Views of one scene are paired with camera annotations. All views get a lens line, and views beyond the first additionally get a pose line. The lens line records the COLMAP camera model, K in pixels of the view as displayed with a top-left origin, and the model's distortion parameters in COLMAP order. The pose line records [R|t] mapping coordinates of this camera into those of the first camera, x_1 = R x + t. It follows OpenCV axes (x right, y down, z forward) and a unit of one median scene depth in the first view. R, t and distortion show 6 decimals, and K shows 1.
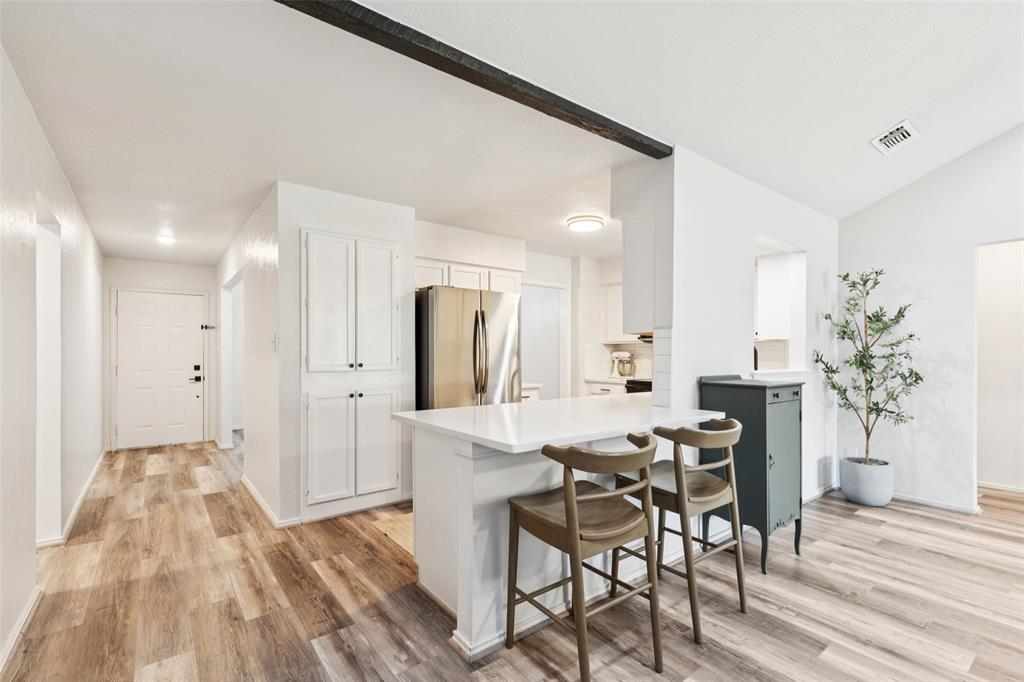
lens RADIAL K [[466.9, 0, 523.7], [0, 466.9, 354.2], [0, 0, 1]] dist [0.011187, -0.000824]
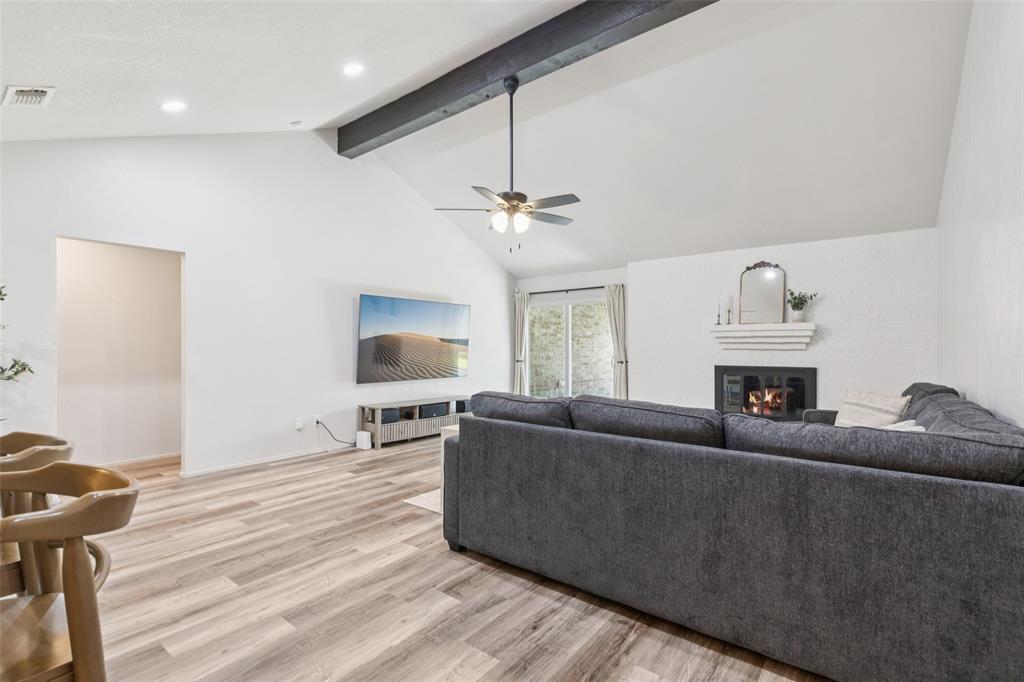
lens RADIAL K [[466.9, 0, 512.3], [0, 466.9, 344.4], [0, 0, 1]] dist [0.011187, -0.000824]
pose [[-0.229608, 0.002970, 0.973279, -0.245886], [-0.003405, 0.999987, -0.003855, 0.002883], [-0.973277, -0.004199, -0.229595, 0.279351]]
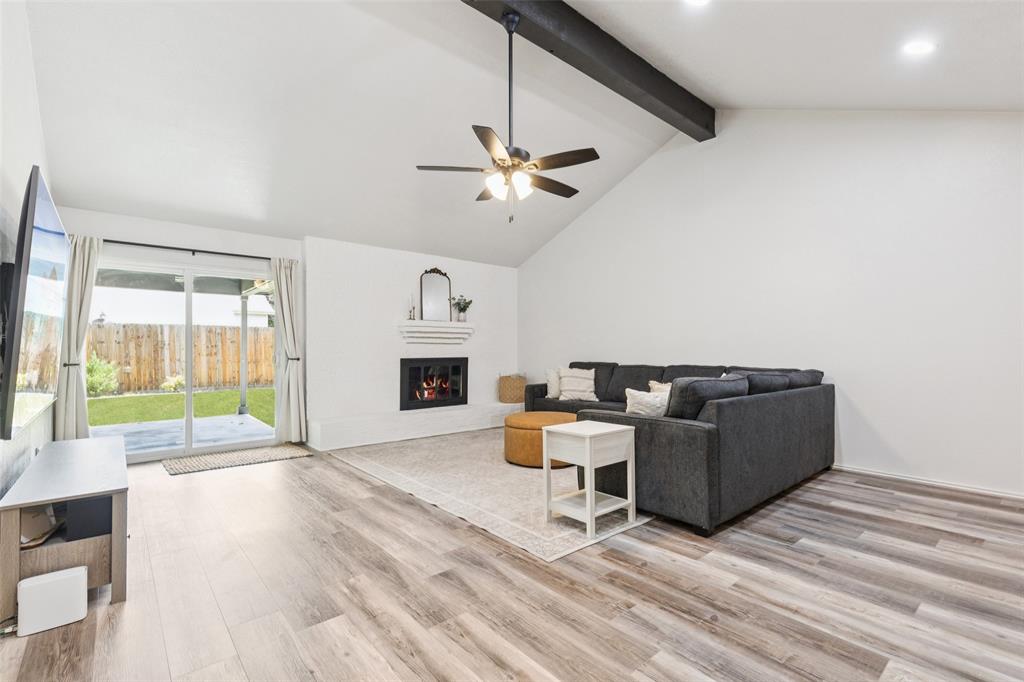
lens RADIAL K [[466.9, 0, 516.3], [0, 466.9, 344.7], [0, 0, 1]] dist [0.011187, -0.000824]
pose [[-0.999159, -0.005253, -0.040662, 0.807898], [-0.004916, 0.999953, -0.008378, 0.028268], [0.040704, -0.008171, -0.999138, 0.916739]]
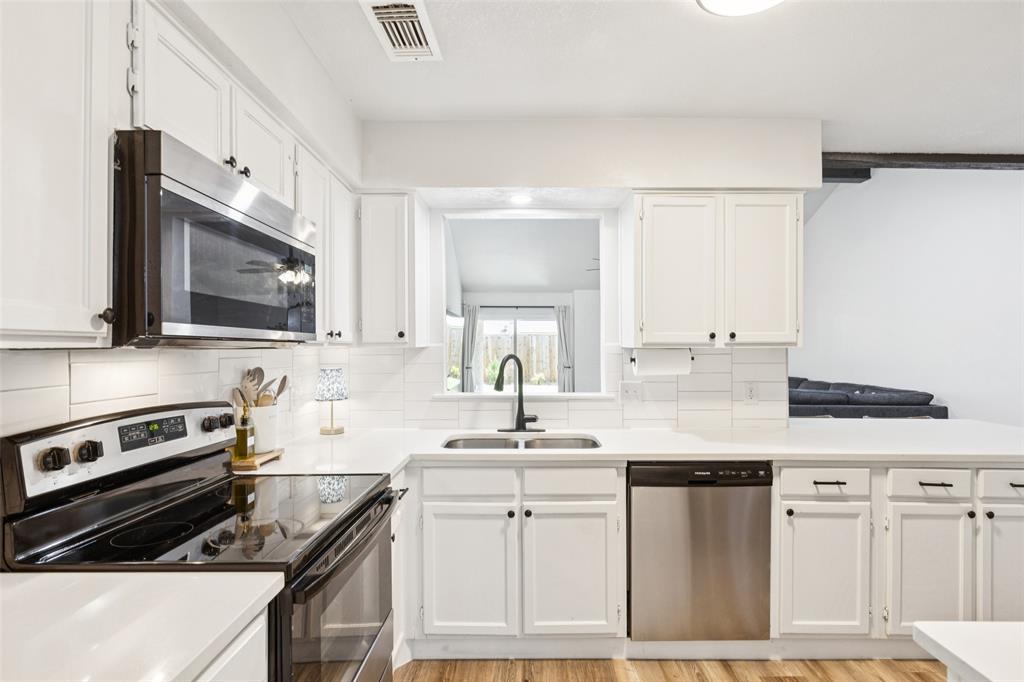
lens RADIAL K [[513.7, 0, 516.2], [0, 513.7, 346.7], [0, 0, 1]] dist [0.001918, 0.000052]
pose [[-0.776979, -0.006847, 0.629490, 0.030381], [-0.006577, 0.999975, 0.002759, -0.043366], [-0.629493, -0.001996, -0.777004, 1.580408]]
